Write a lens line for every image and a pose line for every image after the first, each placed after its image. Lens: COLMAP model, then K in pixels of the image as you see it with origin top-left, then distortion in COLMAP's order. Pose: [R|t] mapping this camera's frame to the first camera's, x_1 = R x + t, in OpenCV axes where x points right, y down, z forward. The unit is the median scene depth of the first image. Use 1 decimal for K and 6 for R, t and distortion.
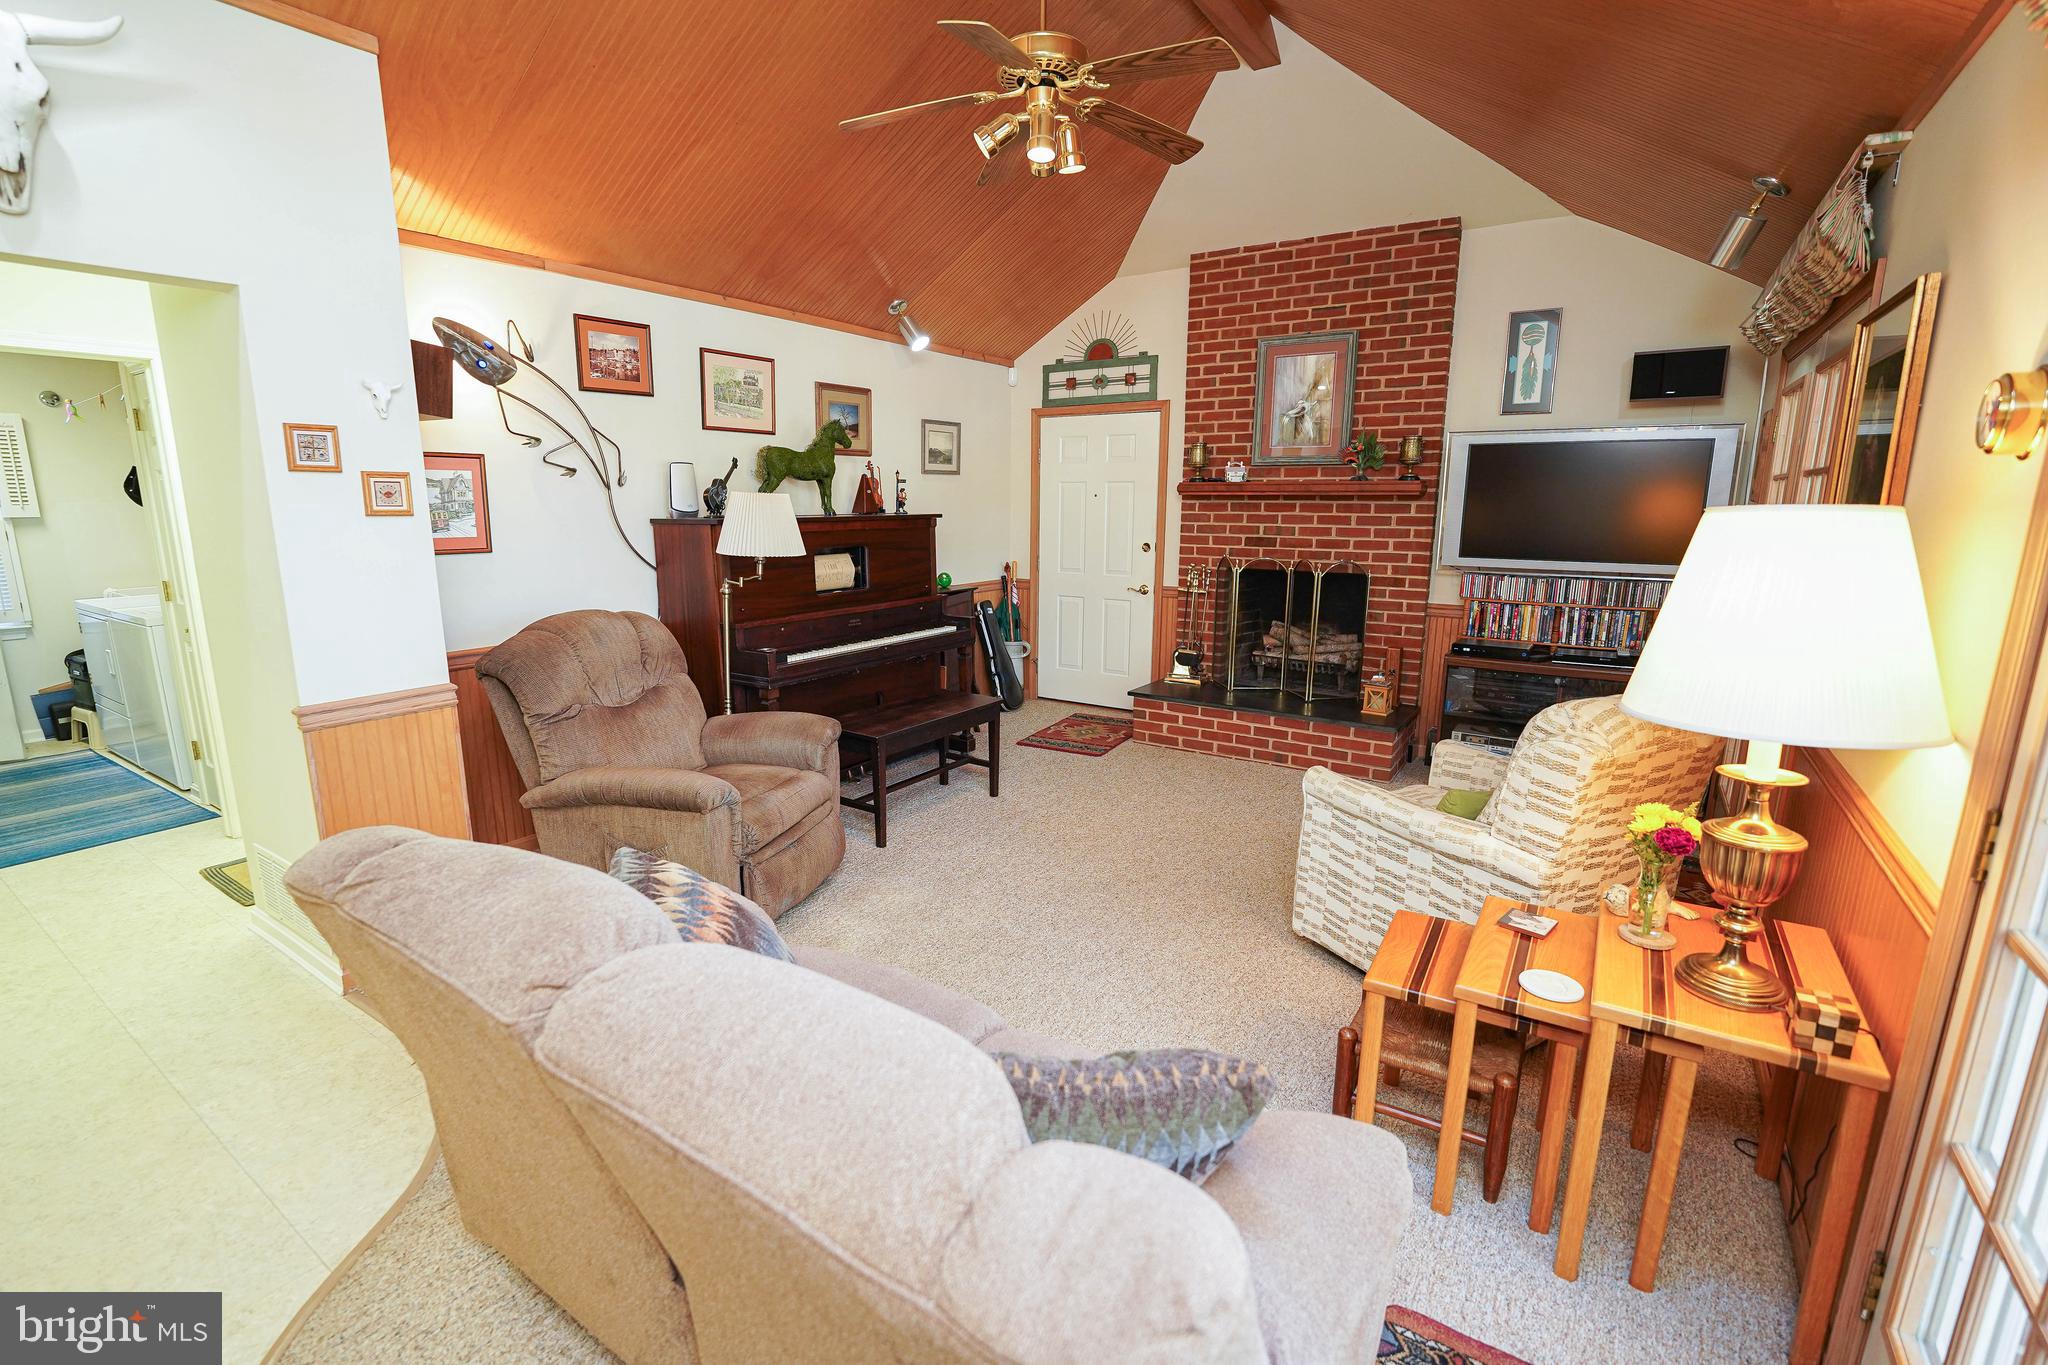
lens RADIAL K [[919.2, 0, 1041.7], [0, 919.2, 682.4], [0, 0, 1]] dist [-0.017334, -0.001229]
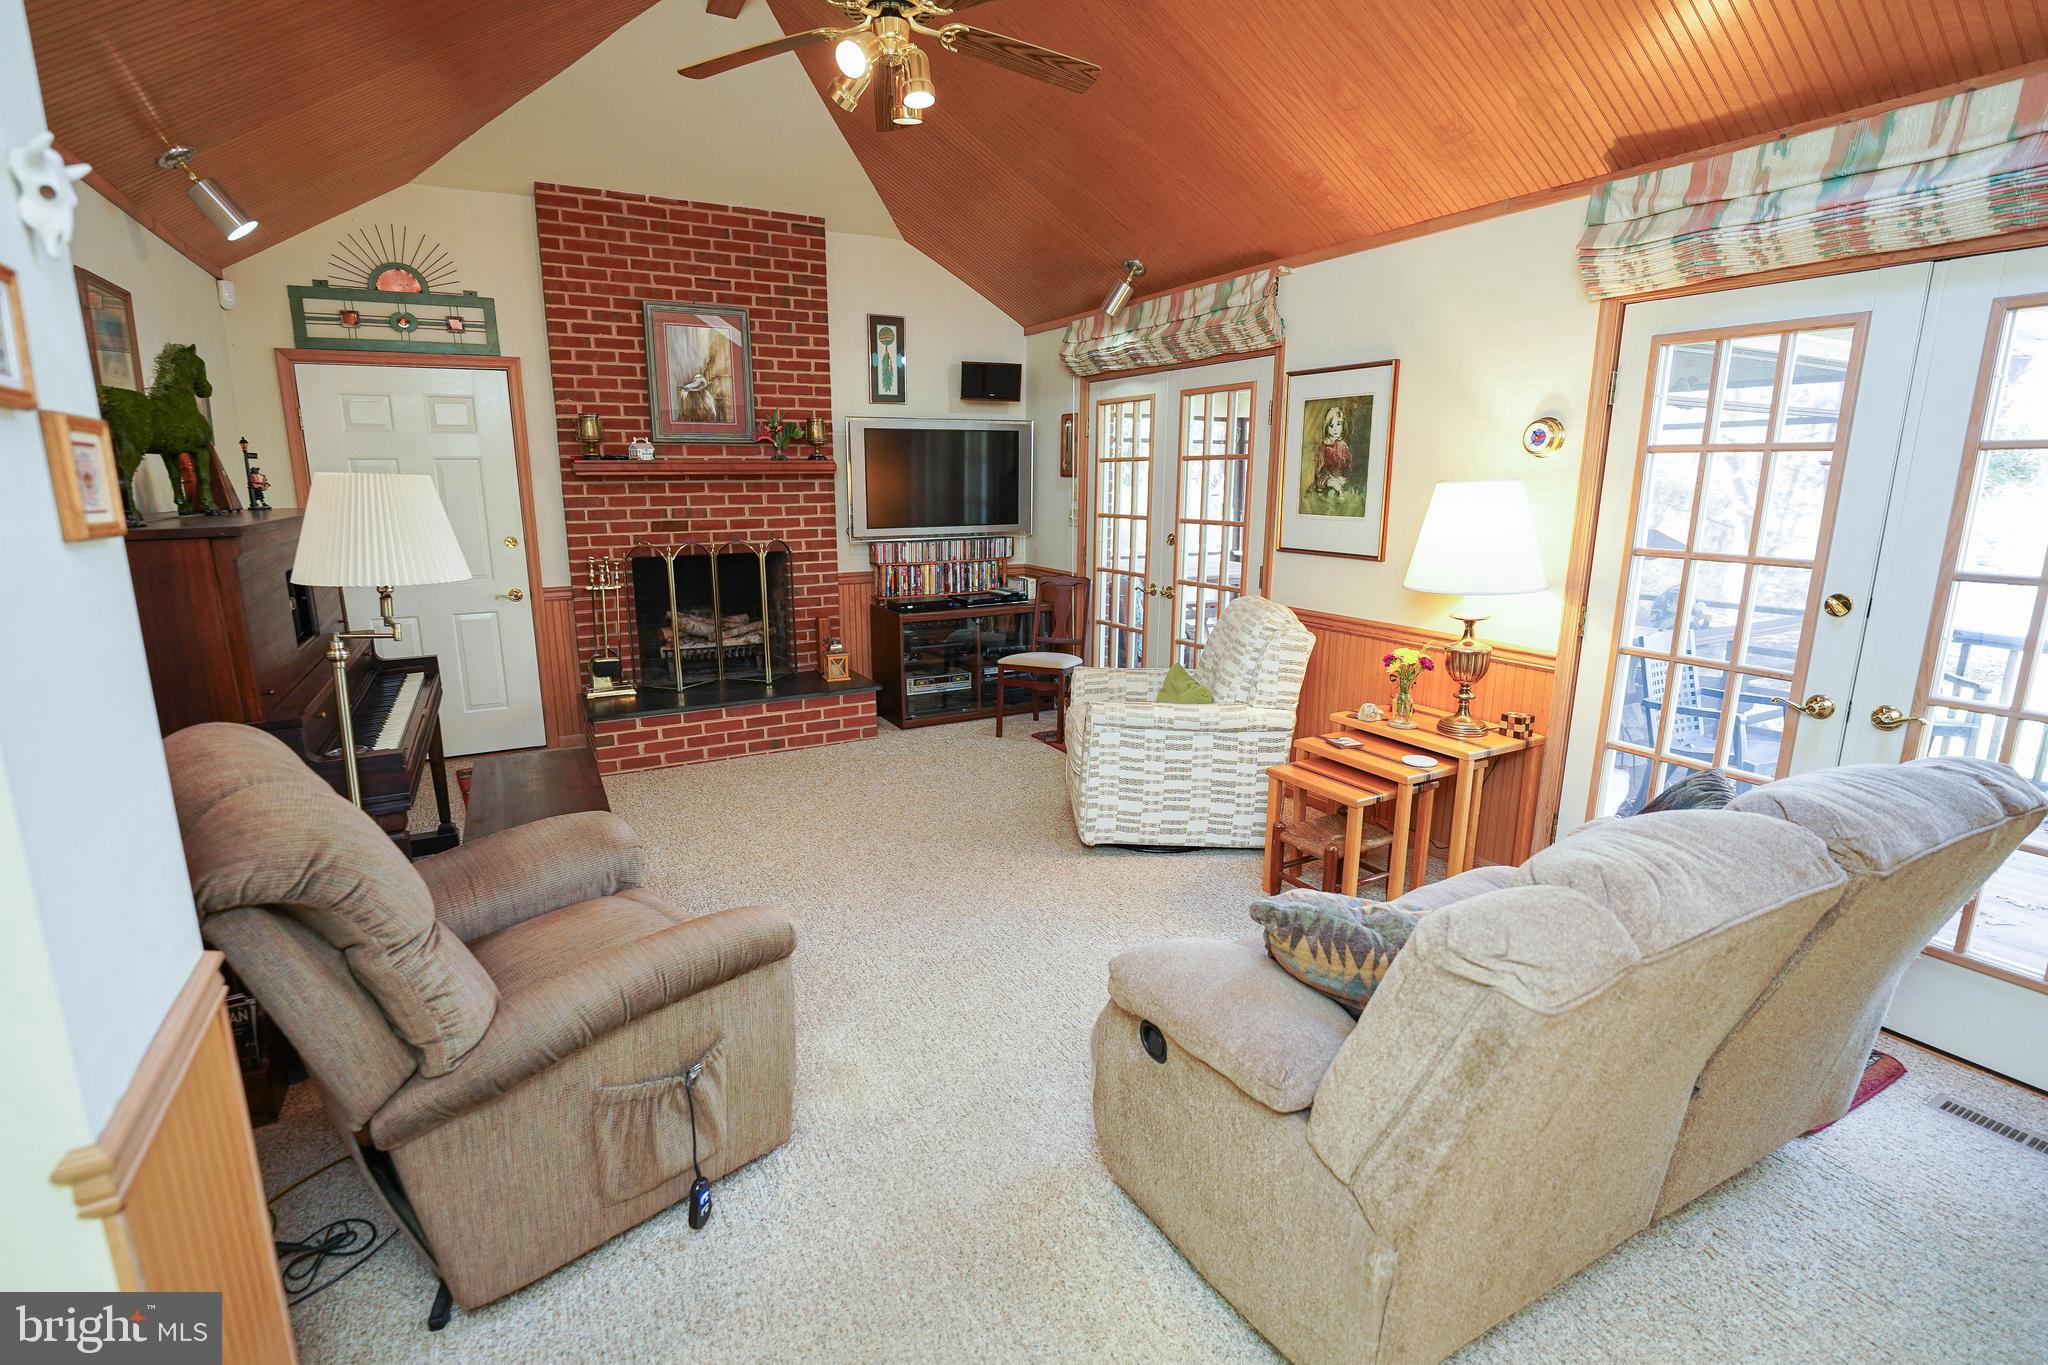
lens RADIAL K [[919.2, 0, 1024.8], [0, 919.2, 681.1], [0, 0, 1]] dist [-0.017334, -0.001229]
pose [[0.479258, -0.194454, 0.855862, -0.431364], [0.178567, 0.976355, 0.121838, -0.053869], [-0.859317, 0.094437, 0.502649, 0.268366]]
